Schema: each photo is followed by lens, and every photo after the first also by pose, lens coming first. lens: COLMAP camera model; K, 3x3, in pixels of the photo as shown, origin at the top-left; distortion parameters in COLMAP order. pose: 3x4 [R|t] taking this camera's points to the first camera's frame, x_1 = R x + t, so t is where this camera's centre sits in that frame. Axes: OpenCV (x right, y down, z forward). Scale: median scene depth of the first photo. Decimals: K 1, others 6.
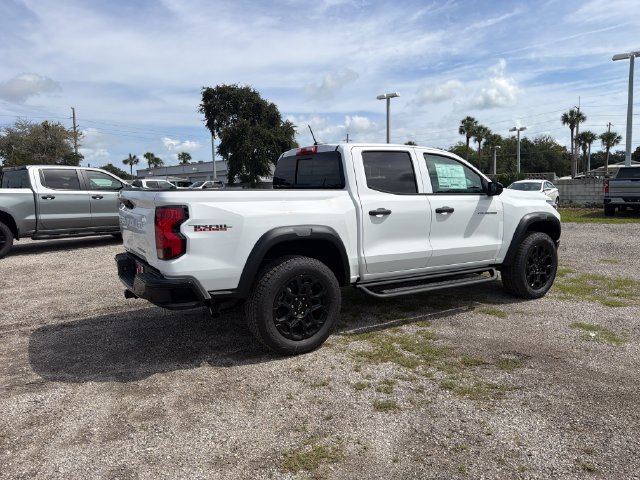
lens RADIAL K [[447.0, 0, 316.2], [0, 447.0, 257.7], [0, 0, 1]] dist [0.042265, -0.049325]
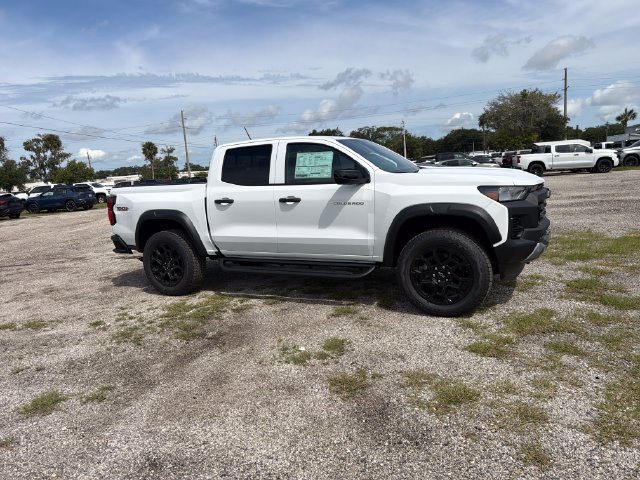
lens RADIAL K [[444.6, 0, 315.8], [0, 444.6, 259.9], [0, 0, 1]] dist [0.063137, -0.078966]
pose [[0.523233, 0.140514, -0.840526, 1.219756], [-0.068579, 0.990057, 0.122821, -0.100583], [0.849426, -0.006622, 0.527666, 0.517225]]
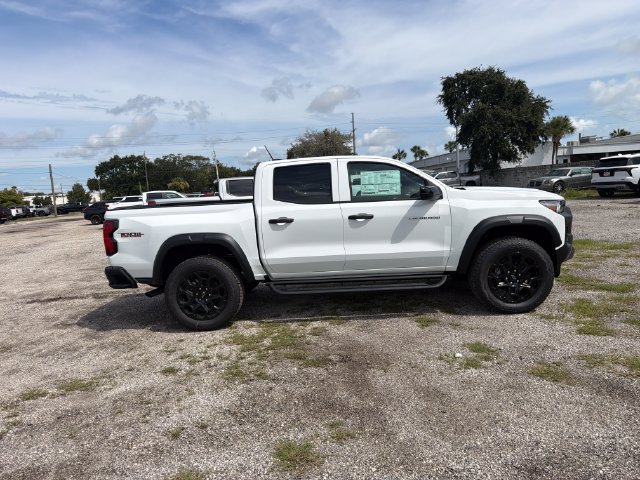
lens RADIAL K [[444.0, 0, 316.7], [0, 444.0, 264.2], [0, 0, 1]] dist [0.071368, -0.095106]
pose [[0.827830, 0.051126, -0.558644, 0.797900], [-0.029331, 0.998421, 0.047909, -0.043221], [0.560211, -0.023275, 0.828023, 0.085985]]
